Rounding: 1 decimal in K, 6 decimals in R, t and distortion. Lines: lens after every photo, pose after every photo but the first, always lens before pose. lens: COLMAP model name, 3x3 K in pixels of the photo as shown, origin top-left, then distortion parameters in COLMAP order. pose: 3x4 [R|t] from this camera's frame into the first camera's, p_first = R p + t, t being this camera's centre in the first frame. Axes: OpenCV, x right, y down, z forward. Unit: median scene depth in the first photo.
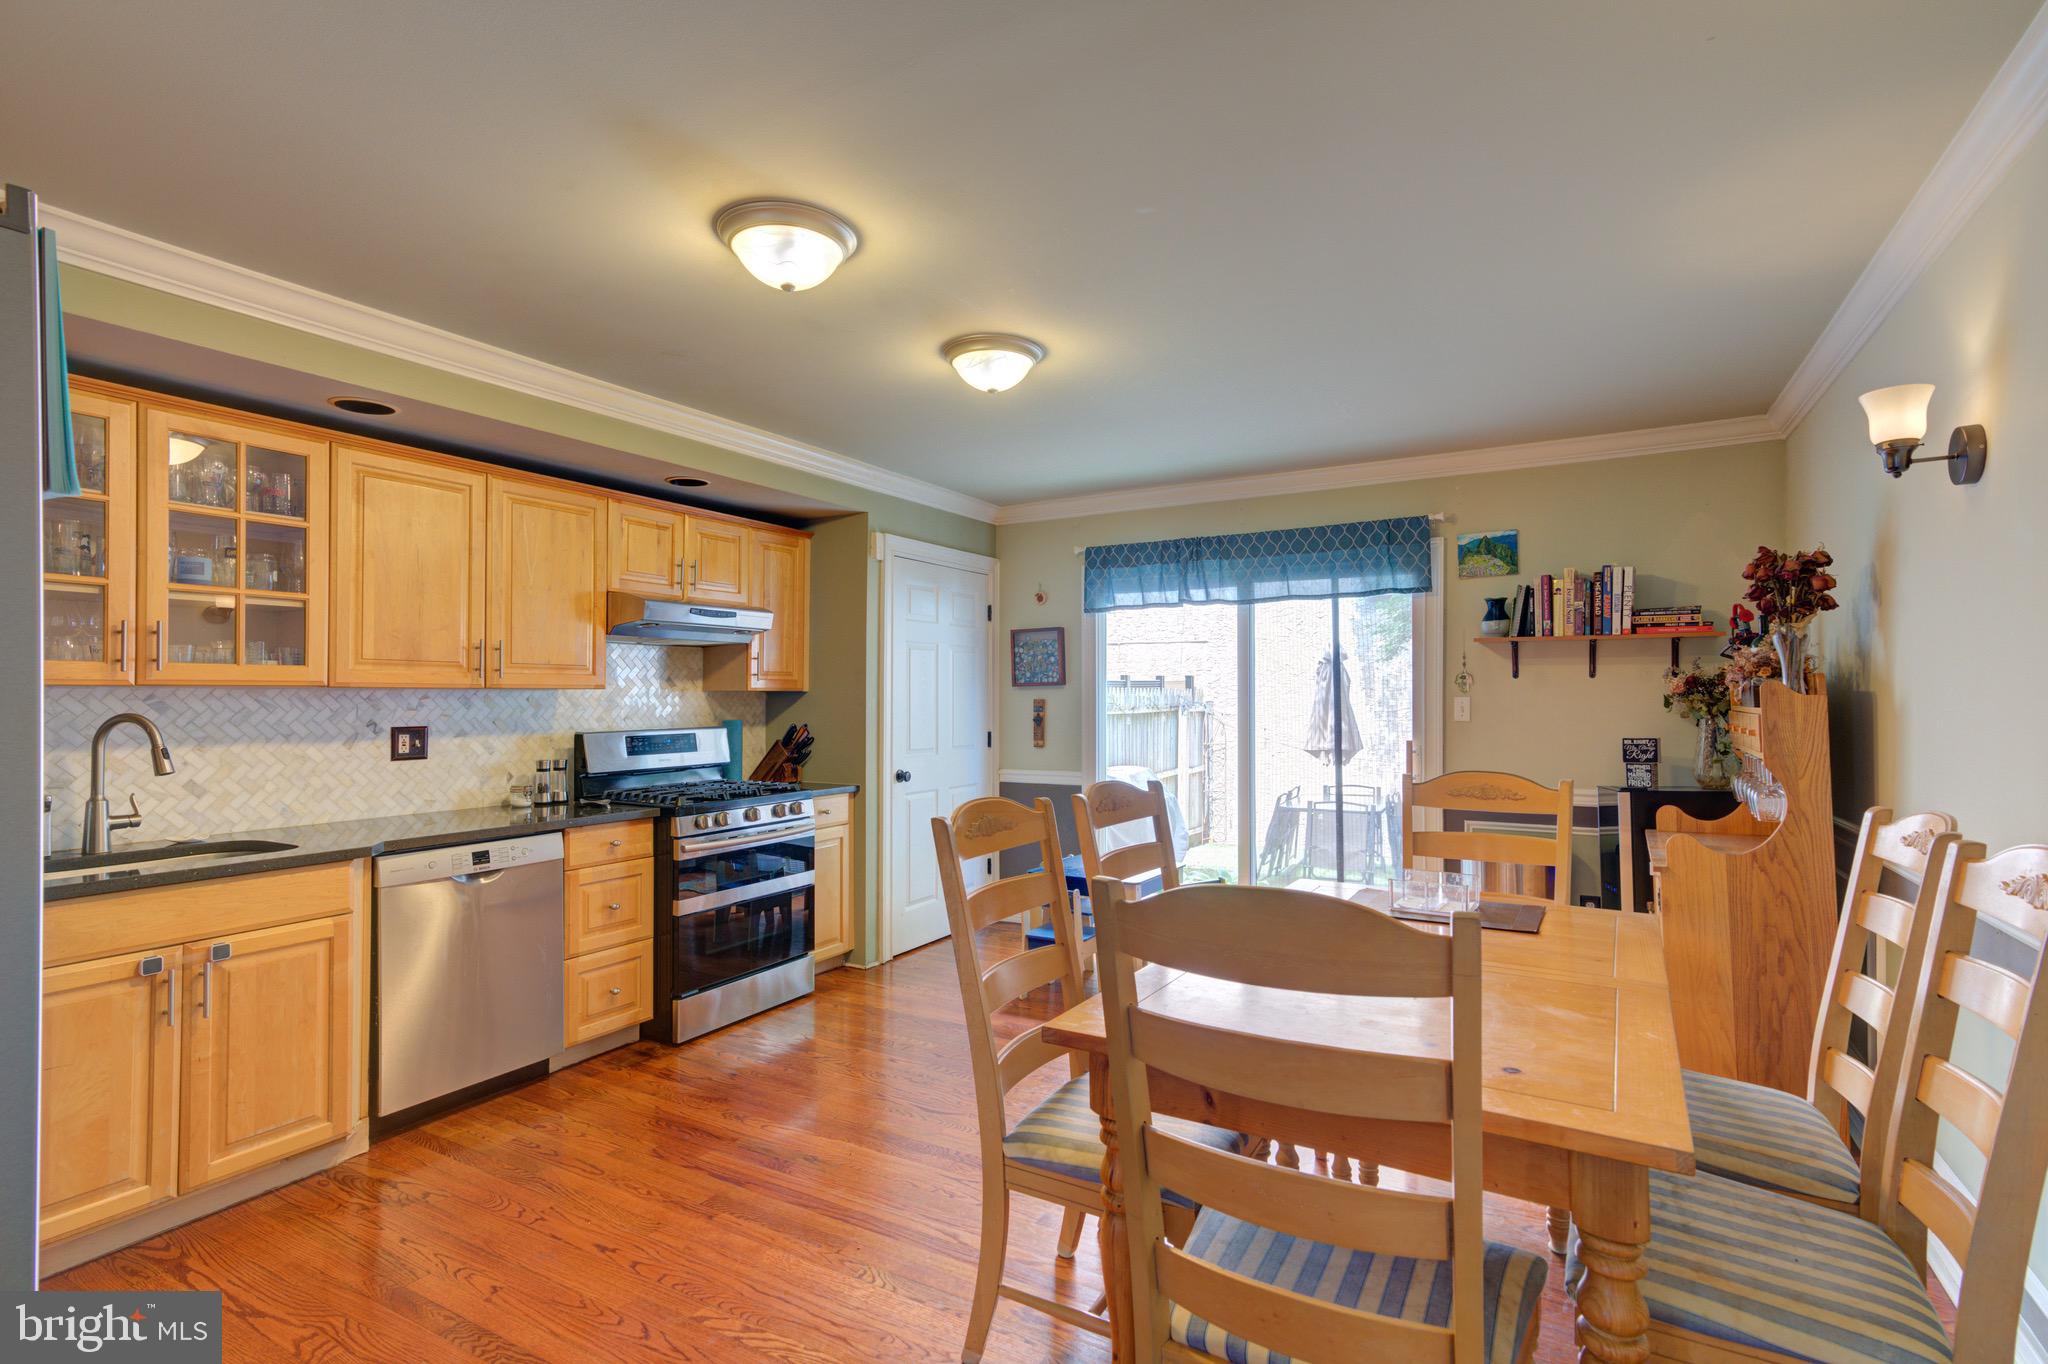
lens RADIAL K [[958.5, 0, 1035.2], [0, 958.5, 685.4], [0, 0, 1]] dist [-0.002868, 0.014418]
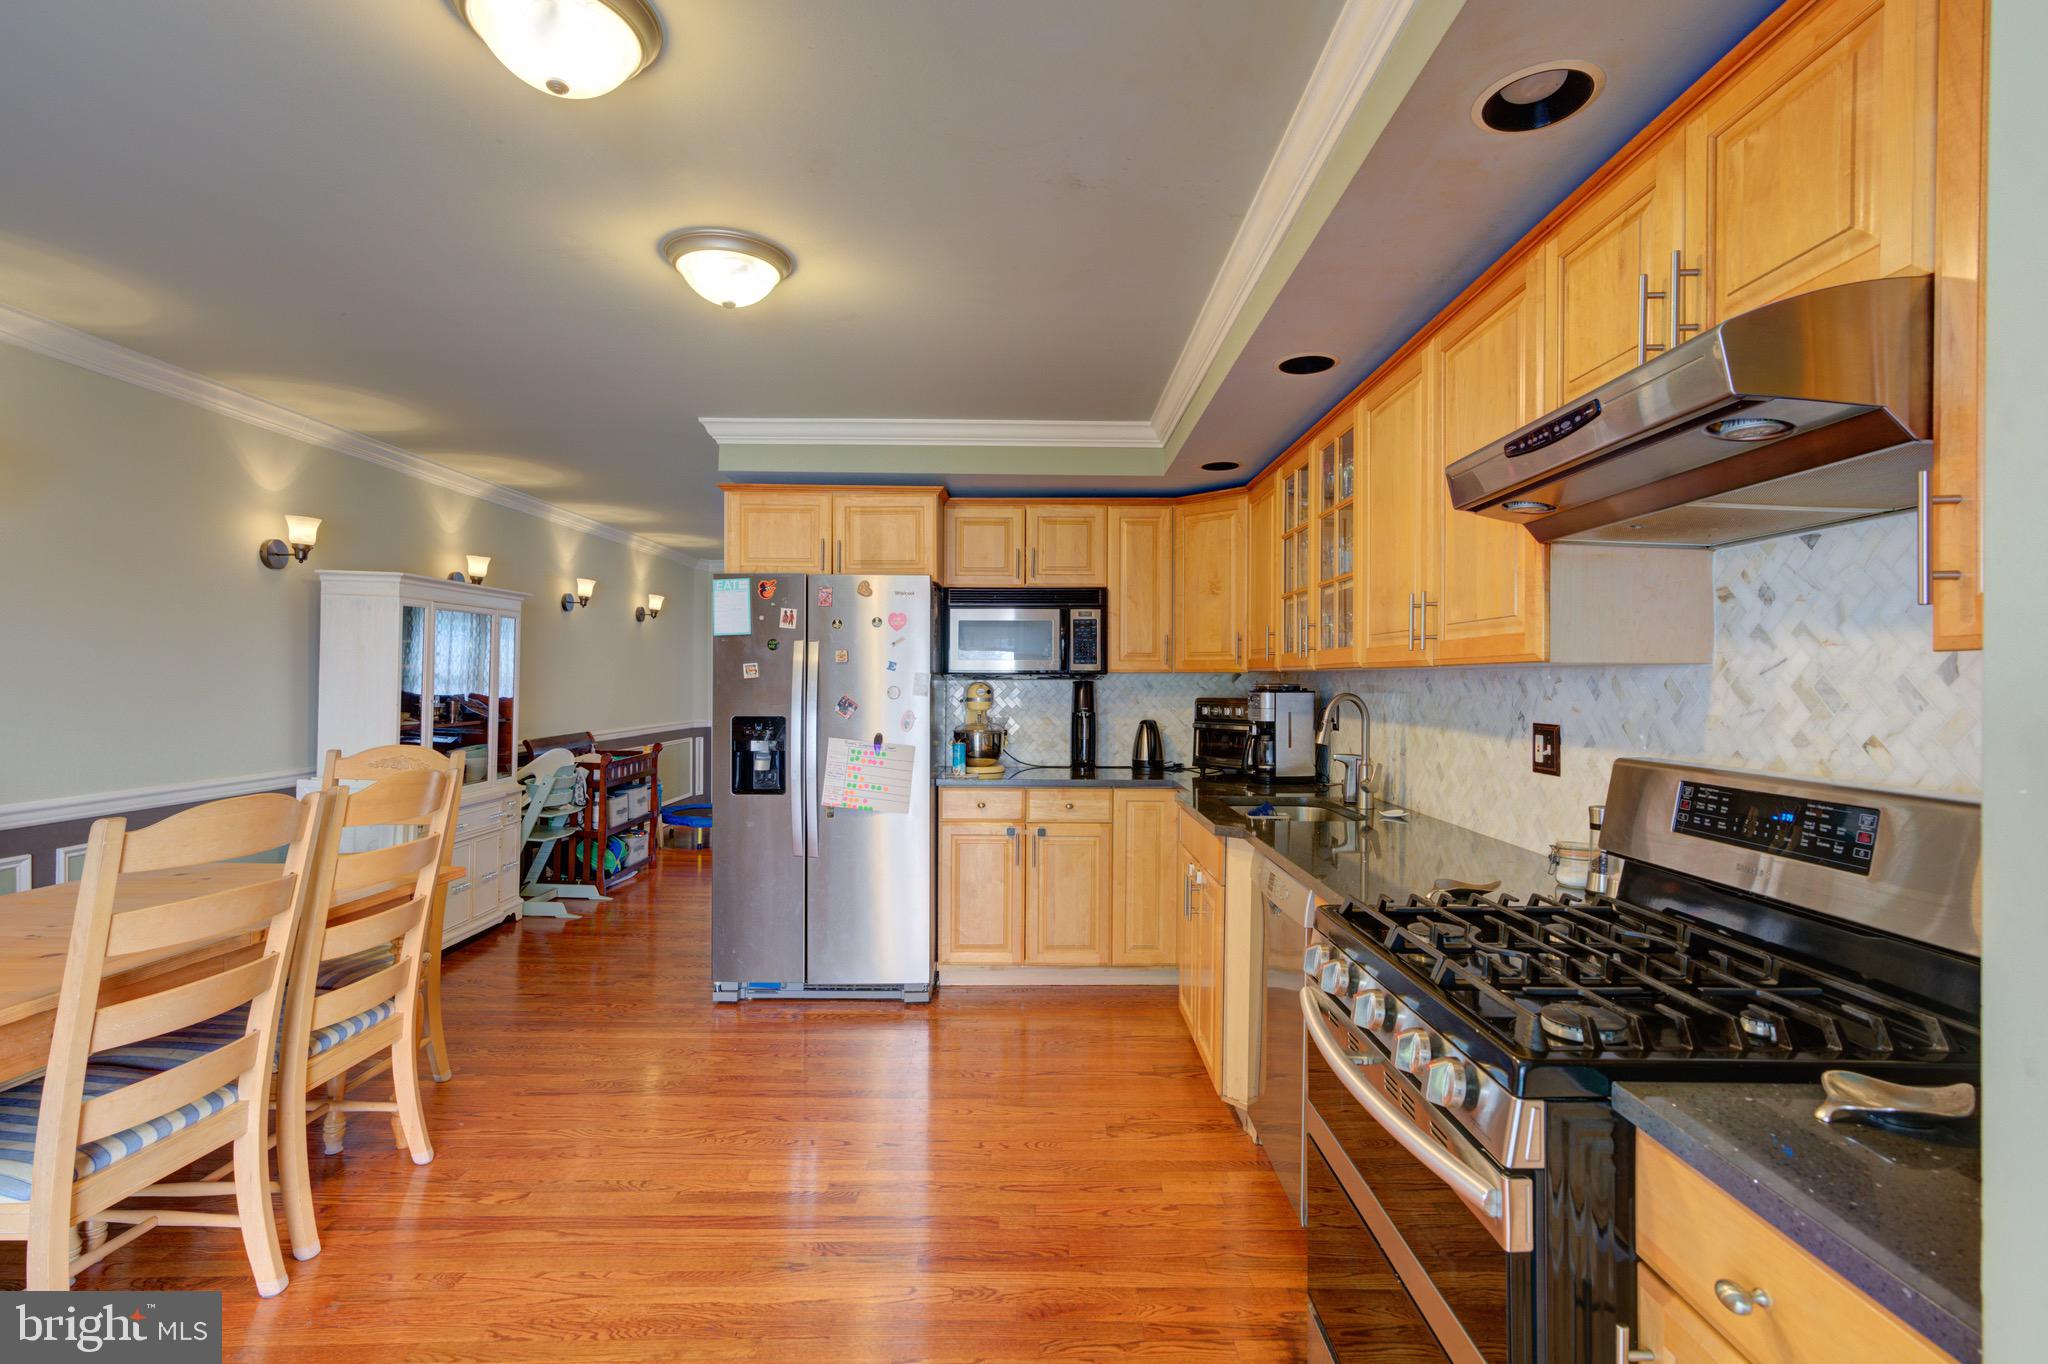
lens RADIAL K [[958.5, 0, 1035.2], [0, 958.5, 685.4], [0, 0, 1]] dist [-0.002868, 0.014418]
pose [[-0.864255, -0.000291, -0.503054, -0.008503], [0.002352, 0.999987, -0.004619, 0.018374], [0.503049, -0.005175, -0.864243, 1.410025]]
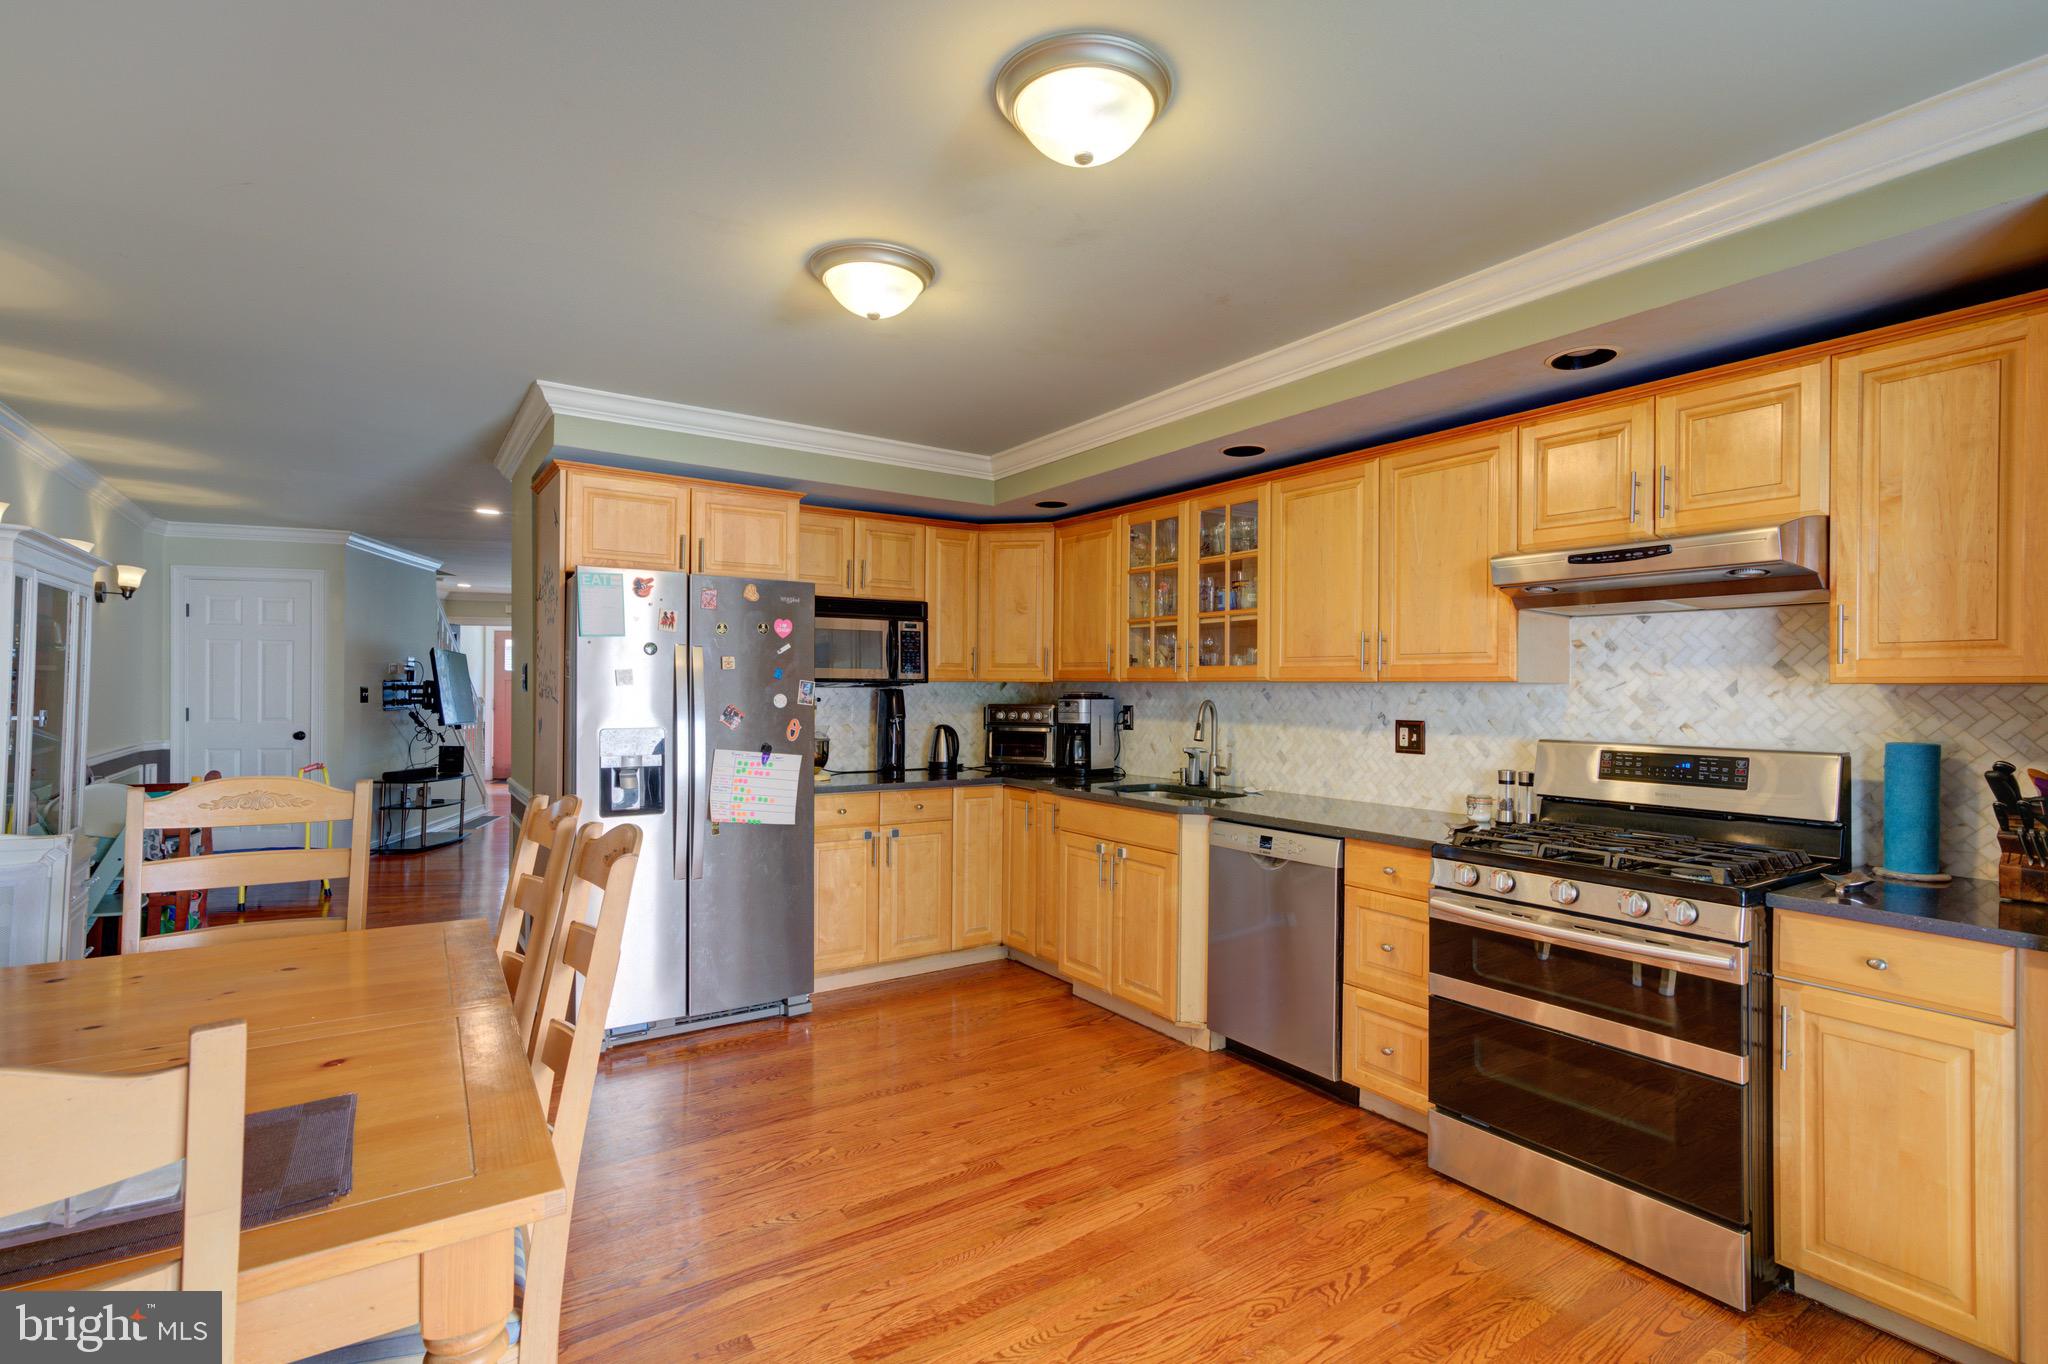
lens RADIAL K [[958.5, 0, 1035.2], [0, 958.5, 685.4], [0, 0, 1]] dist [-0.002868, 0.014418]
pose [[-0.434794, -0.005578, -0.900513, 0.433866], [0.002529, 0.999969, -0.007415, 0.012420], [0.900526, -0.005501, -0.434767, 1.092927]]
